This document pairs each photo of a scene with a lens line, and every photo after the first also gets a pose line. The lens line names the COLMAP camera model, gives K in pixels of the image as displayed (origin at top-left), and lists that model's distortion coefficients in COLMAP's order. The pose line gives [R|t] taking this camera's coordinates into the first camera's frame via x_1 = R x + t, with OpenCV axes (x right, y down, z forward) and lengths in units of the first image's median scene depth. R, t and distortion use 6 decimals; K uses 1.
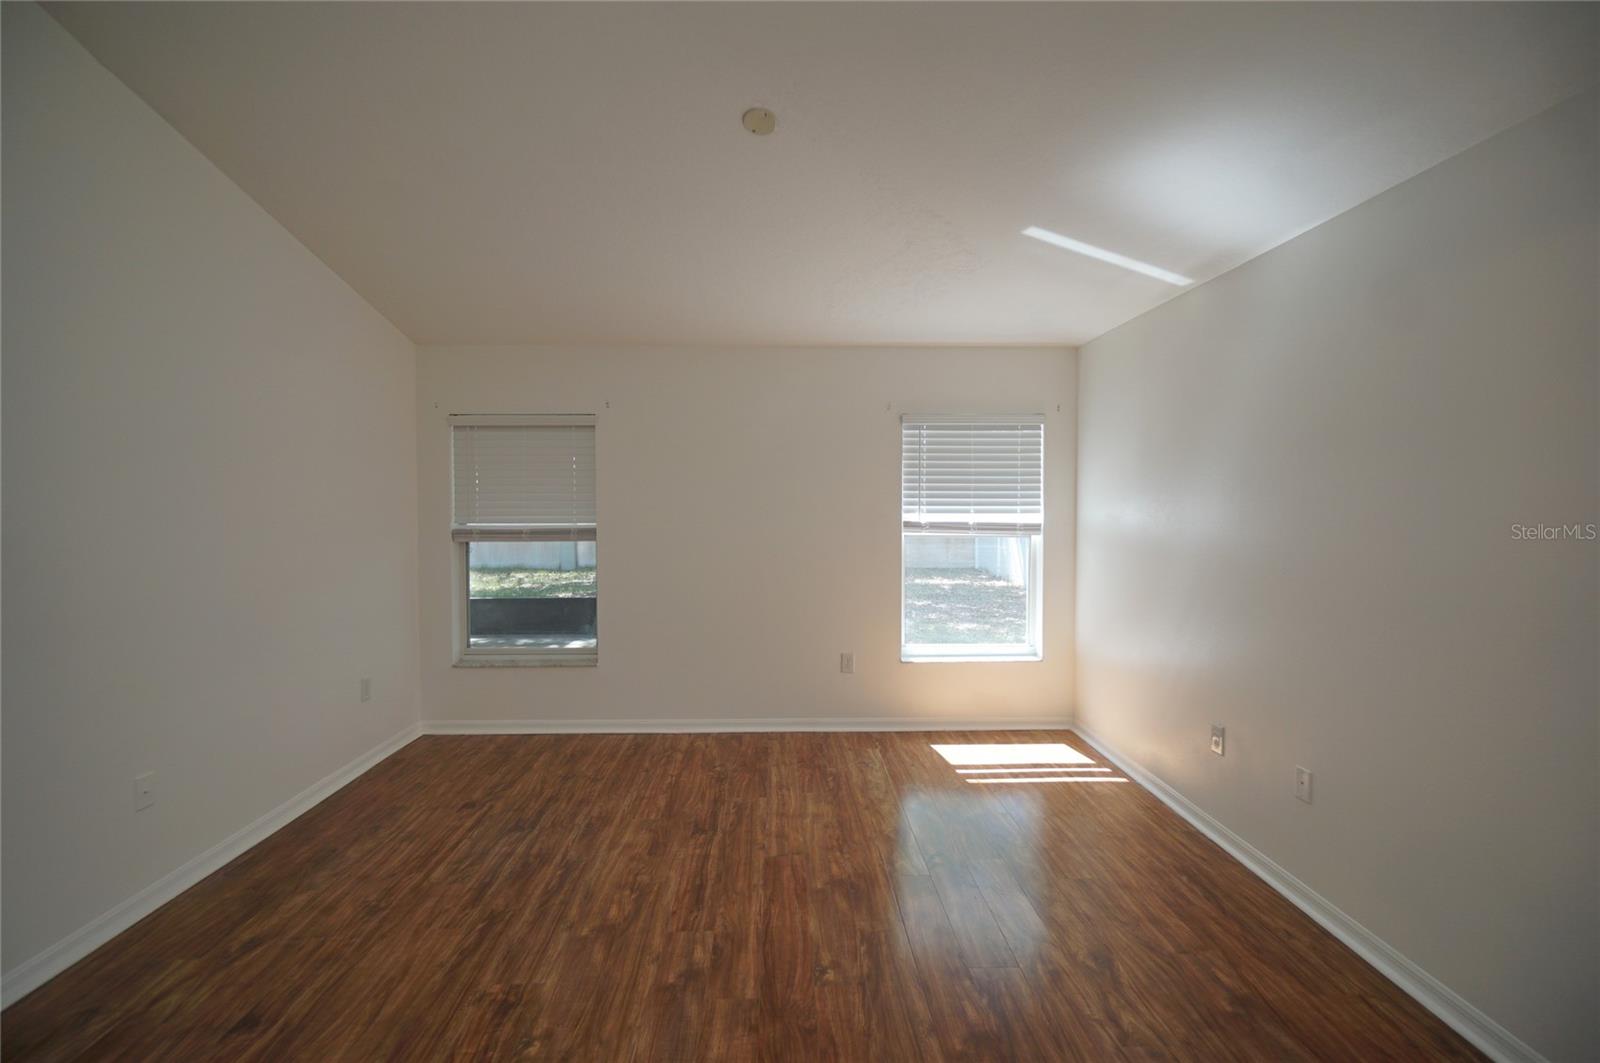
lens RADIAL K [[689.0, 0, 800.0], [0, 689.0, 531.5], [0, 0, 1]] dist [-0.000536, 0.000368]
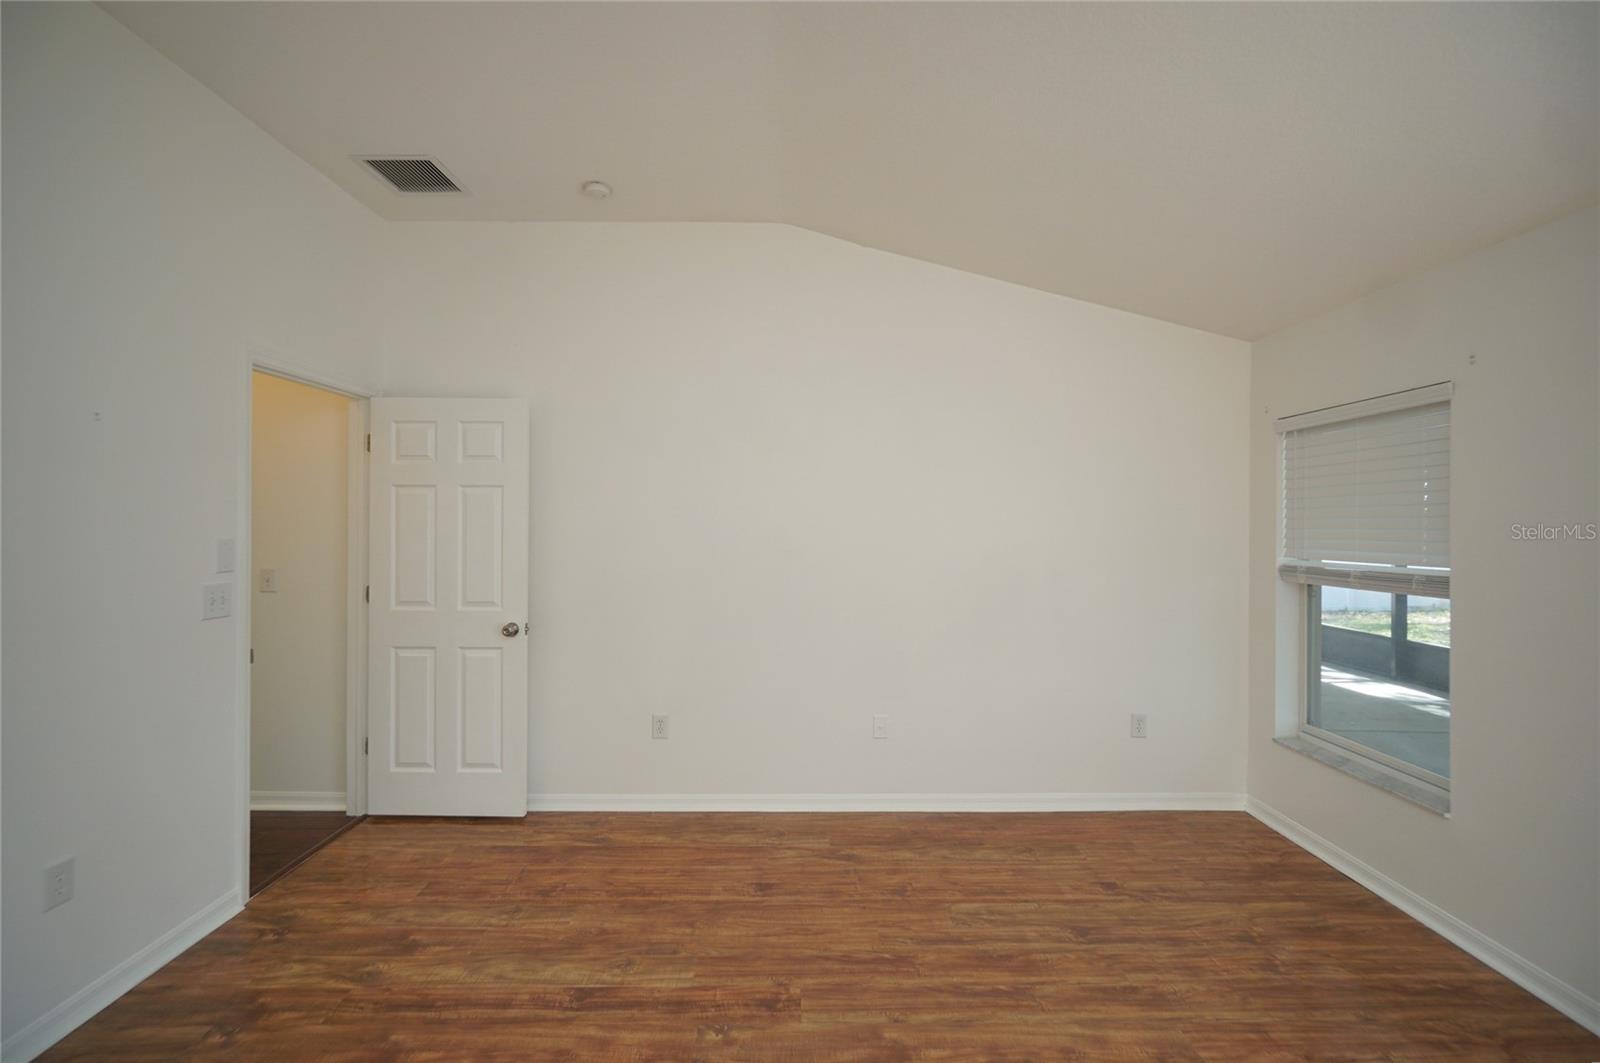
lens RADIAL K [[689.0, 0, 800.0], [0, 689.0, 531.5], [0, 0, 1]] dist [-0.000536, 0.000368]
pose [[-0.017662, 0.004463, -0.999834, 0.435088], [-0.041033, 0.999144, 0.005184, -0.034381], [0.999002, 0.041118, -0.017463, 0.705763]]
